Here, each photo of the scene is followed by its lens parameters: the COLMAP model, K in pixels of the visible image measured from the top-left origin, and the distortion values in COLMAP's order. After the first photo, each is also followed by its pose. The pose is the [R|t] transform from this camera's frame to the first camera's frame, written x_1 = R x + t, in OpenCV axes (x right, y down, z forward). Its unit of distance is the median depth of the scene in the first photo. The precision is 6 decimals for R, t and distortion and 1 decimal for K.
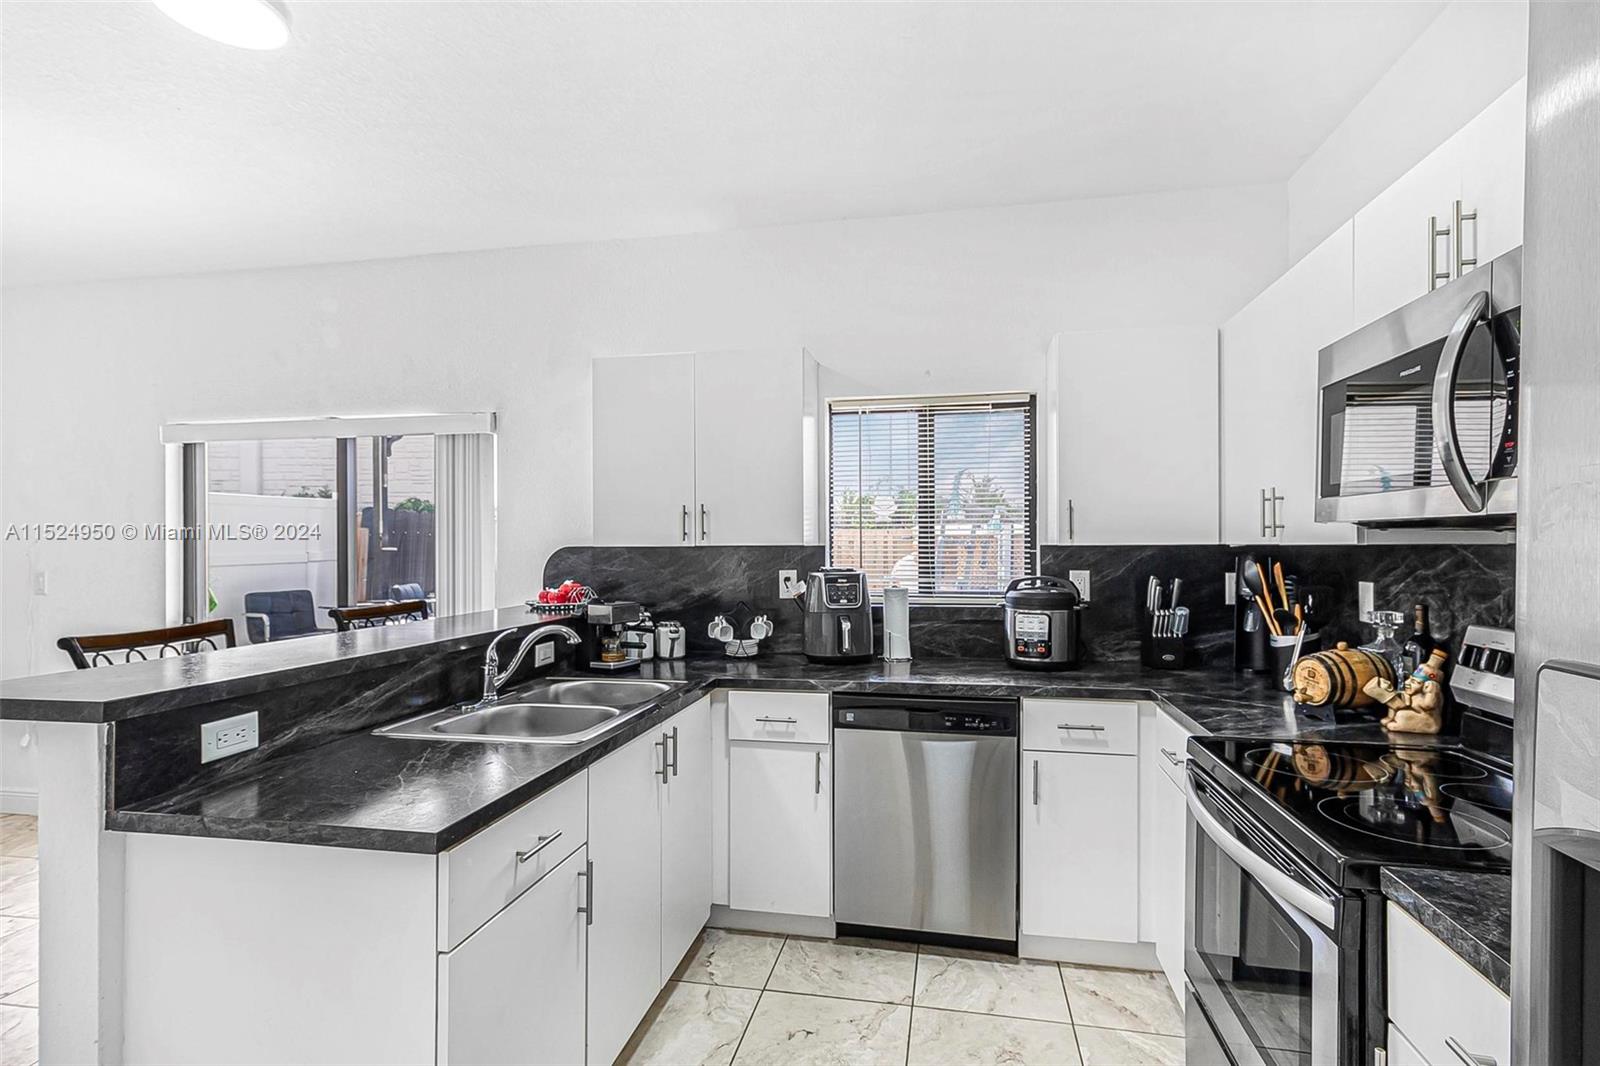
lens RADIAL K [[768.4, 0, 800.1], [0, 768.4, 545.8], [0, 0, 1]] dist [0.011131, -0.000025]
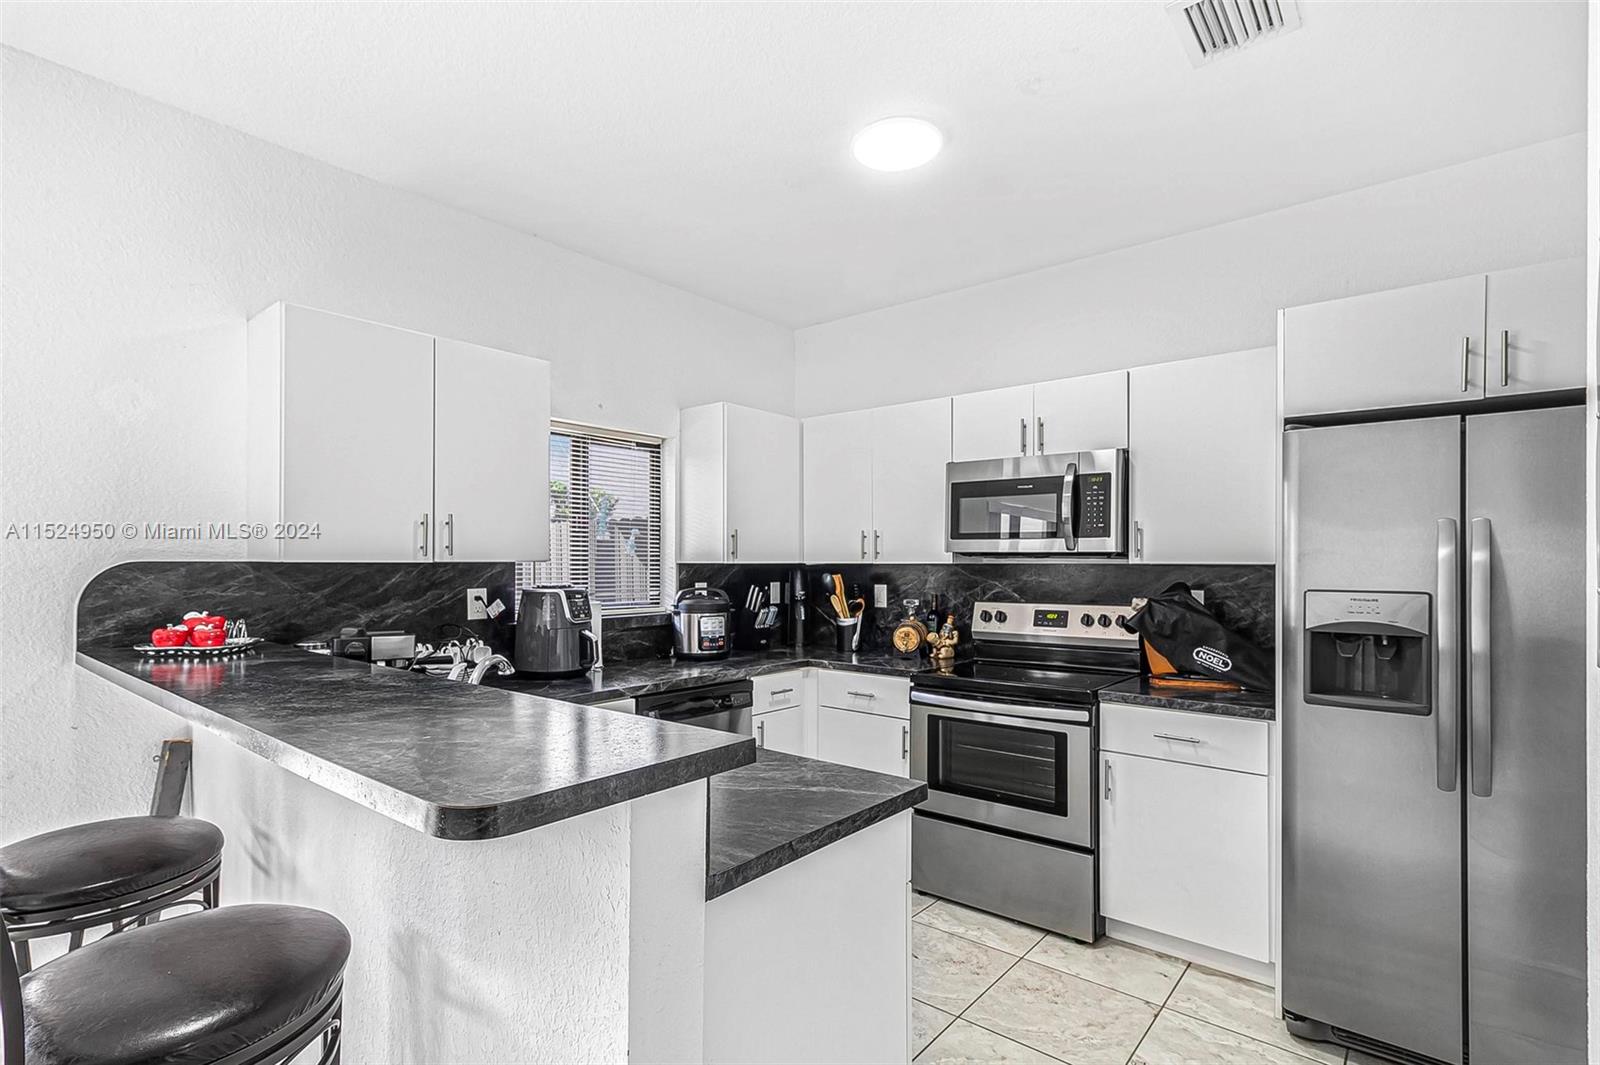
lens RADIAL K [[768.4, 0, 801.4], [0, 768.4, 561.5], [0, 0, 1]] dist [0.011131, -0.000025]
pose [[0.482661, 0.007587, 0.875775, -0.749561], [-0.003360, 0.999971, -0.006811, 0.004737], [-0.875801, 0.000345, 0.482672, 0.247876]]
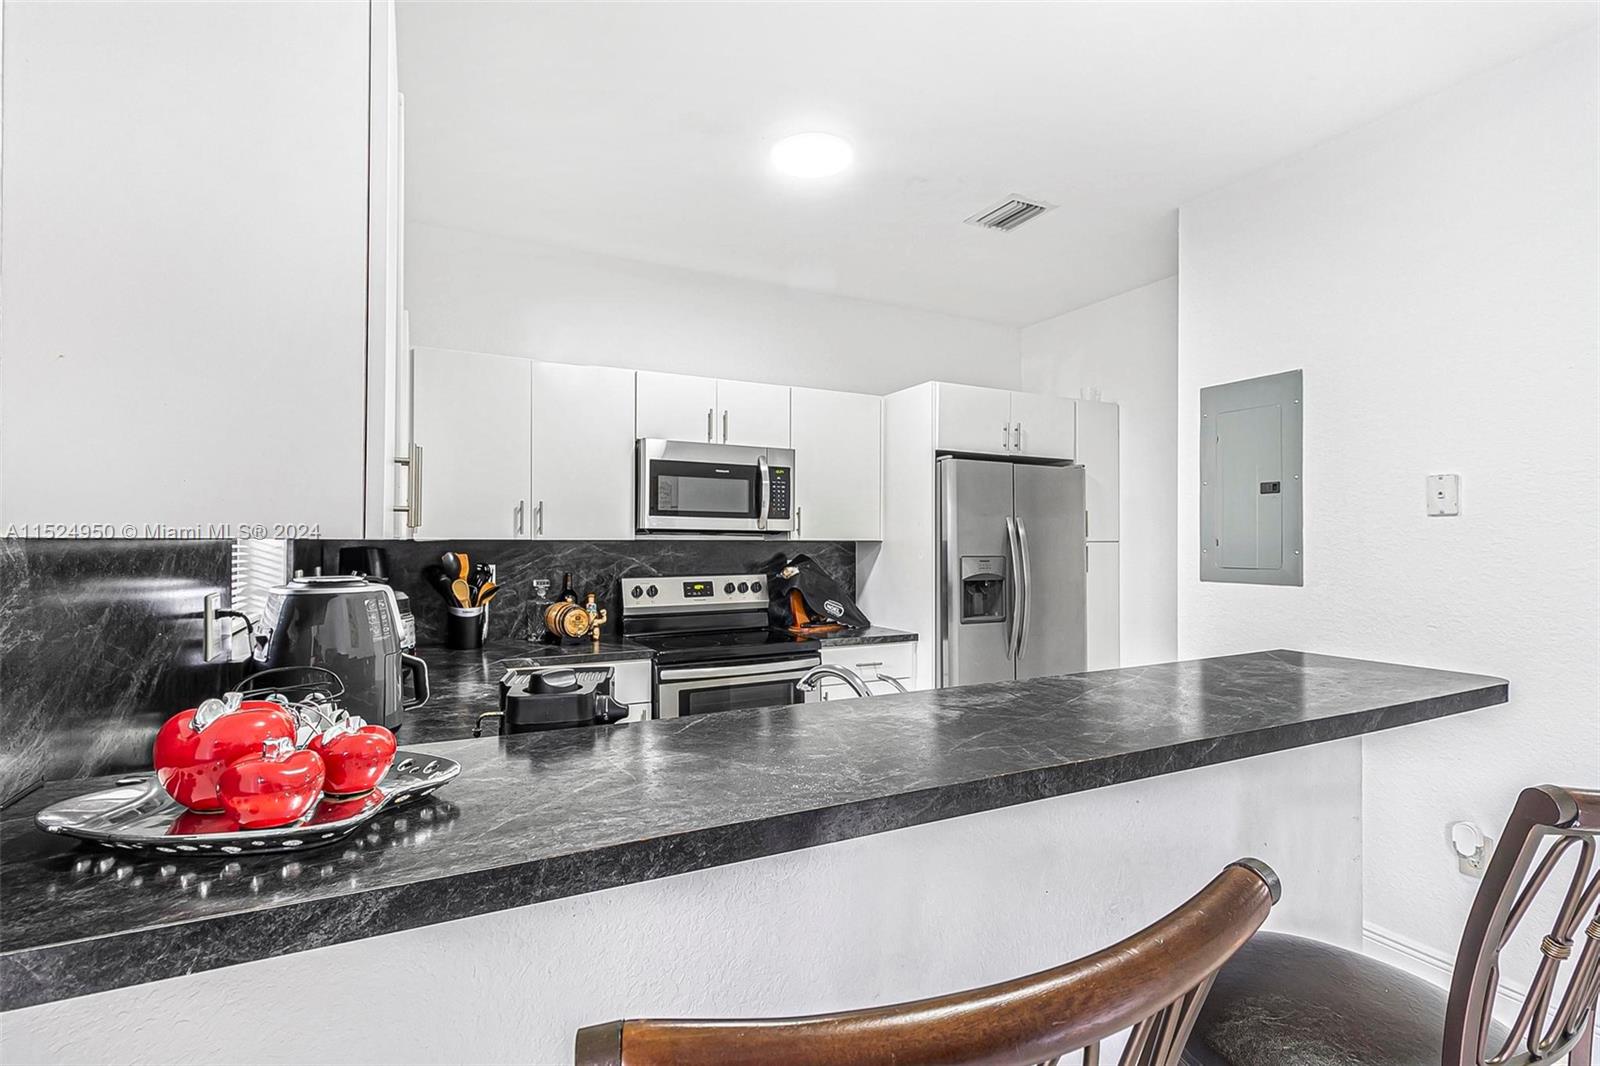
lens RADIAL K [[768.4, 0, 810.2], [0, 768.4, 538.0], [0, 0, 1]] dist [0.011131, -0.000025]
pose [[-0.617004, 0.005305, 0.786942, -0.681140], [0.000360, 0.999979, -0.006459, 0.003887], [-0.786960, -0.003702, -0.616993, 1.168795]]
